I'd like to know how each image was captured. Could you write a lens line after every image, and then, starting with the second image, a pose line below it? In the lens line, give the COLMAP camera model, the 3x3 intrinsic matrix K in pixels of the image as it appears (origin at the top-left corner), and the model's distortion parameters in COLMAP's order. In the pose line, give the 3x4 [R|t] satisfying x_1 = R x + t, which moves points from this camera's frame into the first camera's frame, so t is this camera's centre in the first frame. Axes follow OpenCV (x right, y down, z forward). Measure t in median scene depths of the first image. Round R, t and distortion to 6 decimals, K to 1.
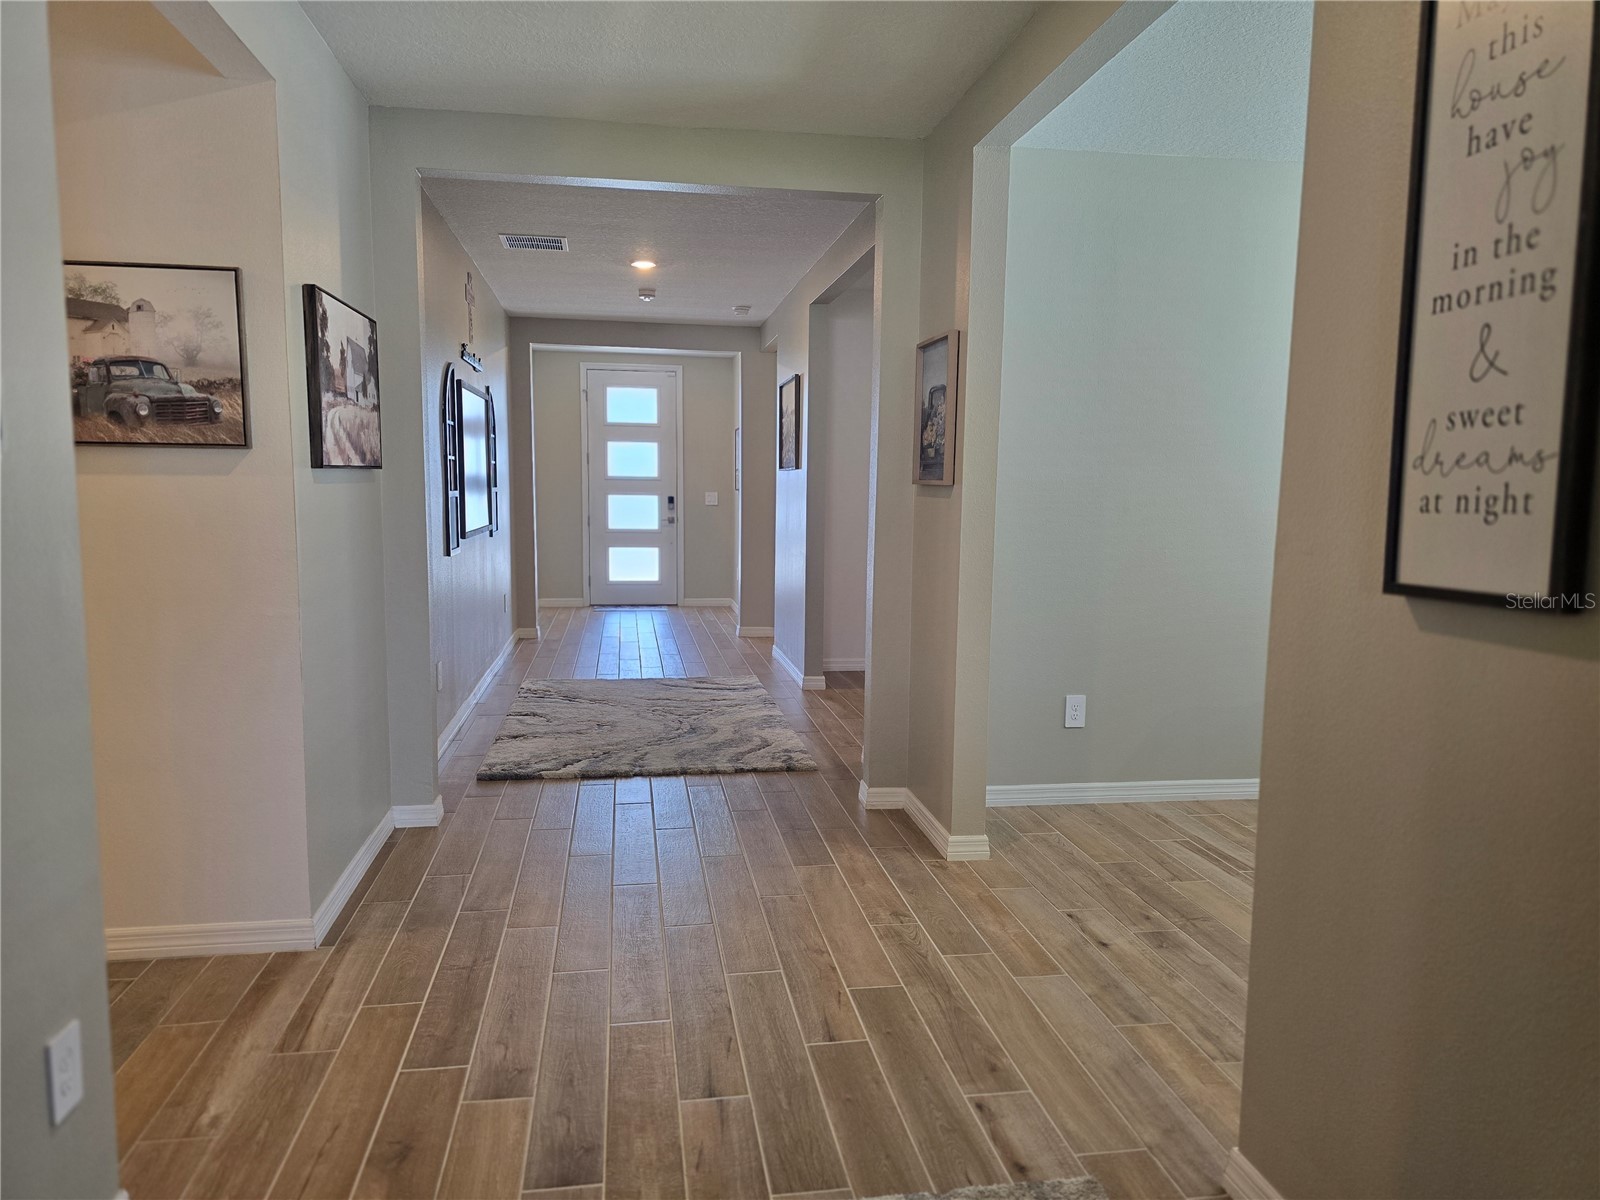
lens RADIAL K [[1068.8, 0, 797.6], [0, 1068.8, 603.5], [0, 0, 1]] dist [0.036771, -0.022342]
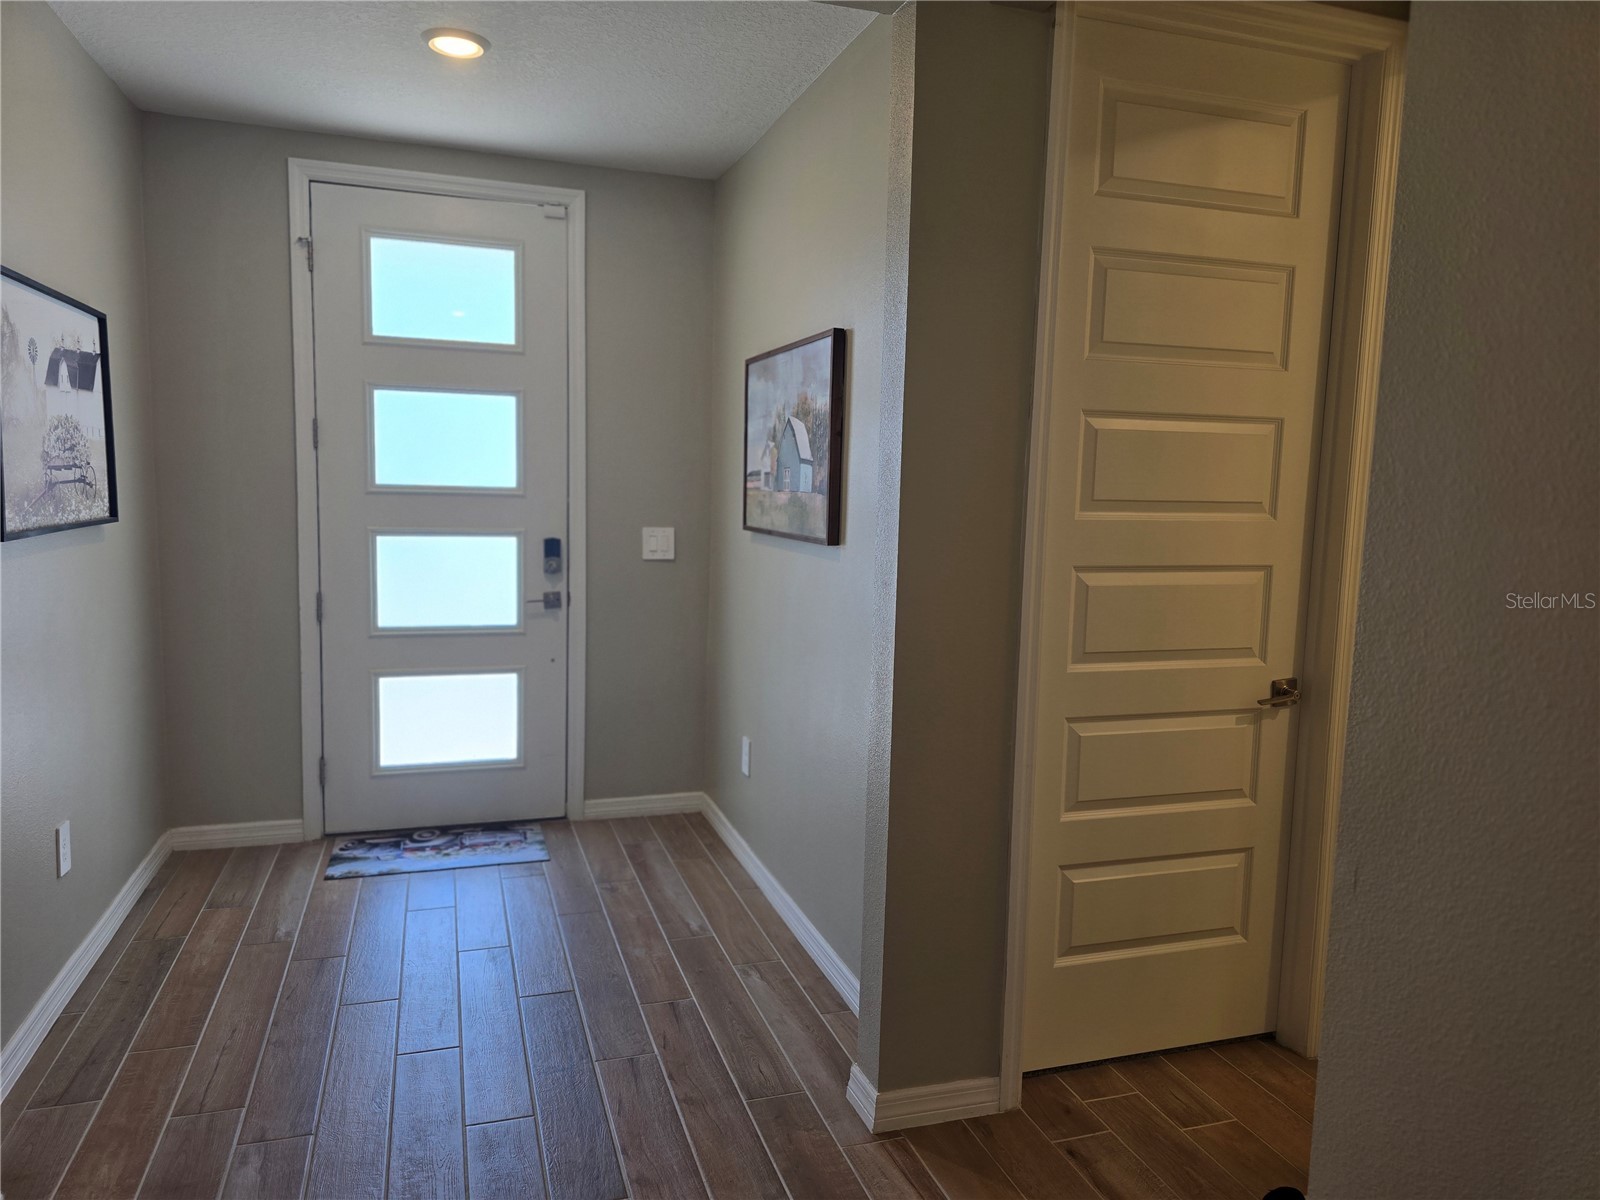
lens RADIAL K [[1068.8, 0, 799.9], [0, 1068.8, 593.6], [0, 0, 1]] dist [0.036771, -0.022342]
pose [[0.985777, -0.001156, 0.168056, -0.095544], [0.003303, 0.999916, -0.012495, -0.075953], [-0.168027, 0.012872, 0.985698, 0.611241]]
